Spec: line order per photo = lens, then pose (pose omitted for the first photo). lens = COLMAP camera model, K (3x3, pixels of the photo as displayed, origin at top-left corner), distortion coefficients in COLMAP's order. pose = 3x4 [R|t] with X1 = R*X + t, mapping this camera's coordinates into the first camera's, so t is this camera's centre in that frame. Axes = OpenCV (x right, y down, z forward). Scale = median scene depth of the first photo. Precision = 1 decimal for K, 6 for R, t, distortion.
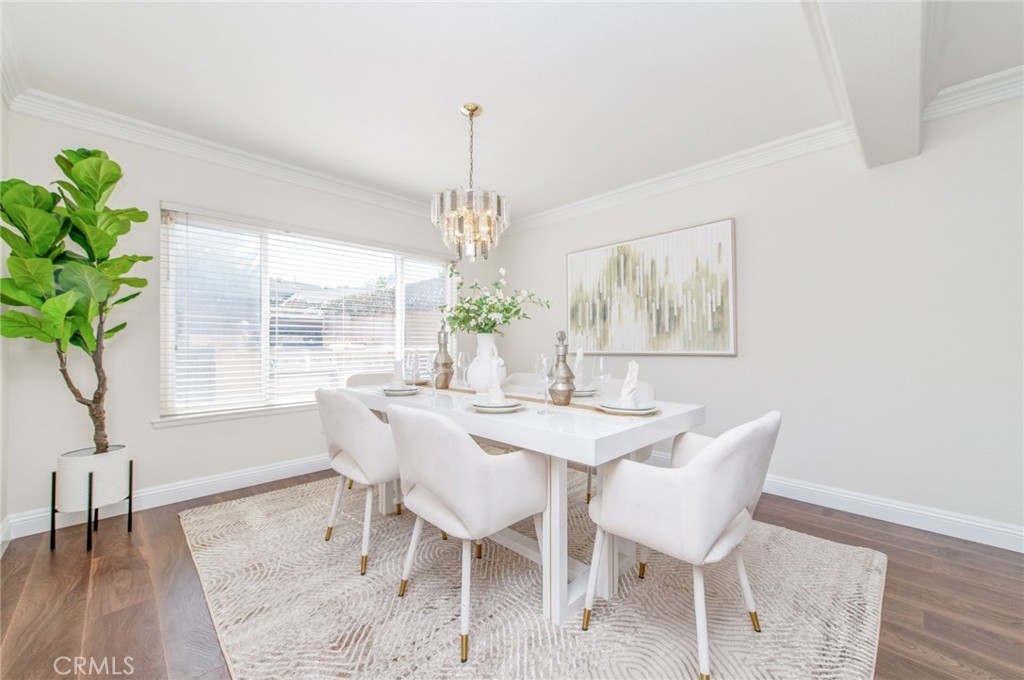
lens RADIAL K [[401.7, 0, 518.1], [0, 401.7, 338.4], [0, 0, 1]] dist [0.015601, -0.003845]
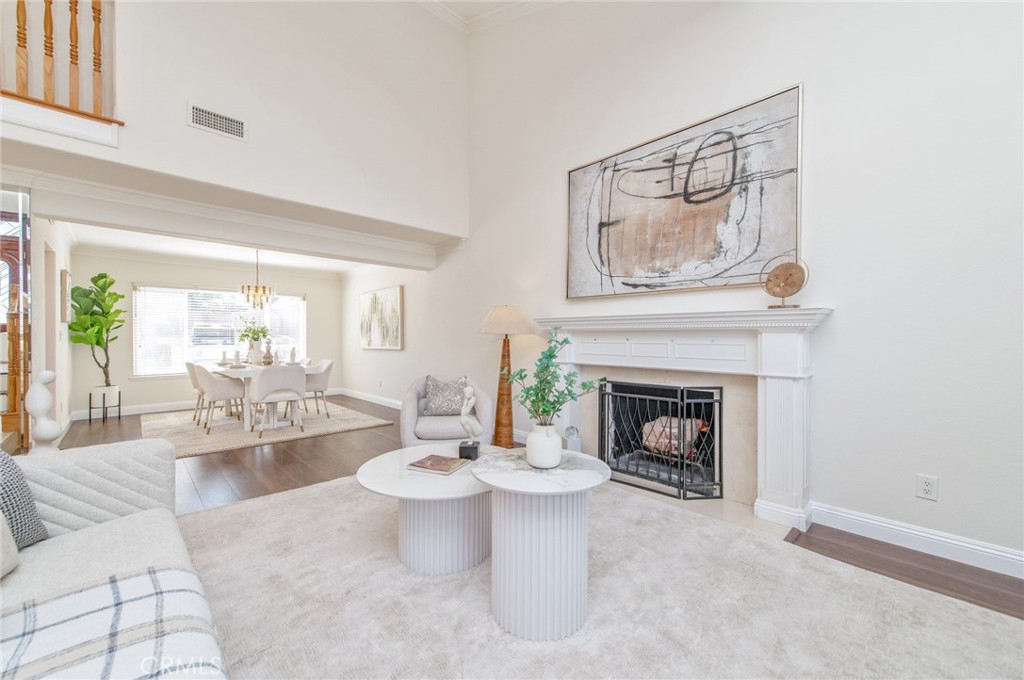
lens RADIAL K [[401.7, 0, 515.4], [0, 401.7, 337.2], [0, 0, 1]] dist [0.015601, -0.003845]
pose [[0.999895, 0.000520, -0.014468, 1.611523], [-0.000417, 0.999975, 0.007103, -0.055436], [0.014471, -0.007096, 0.999870, -1.551776]]
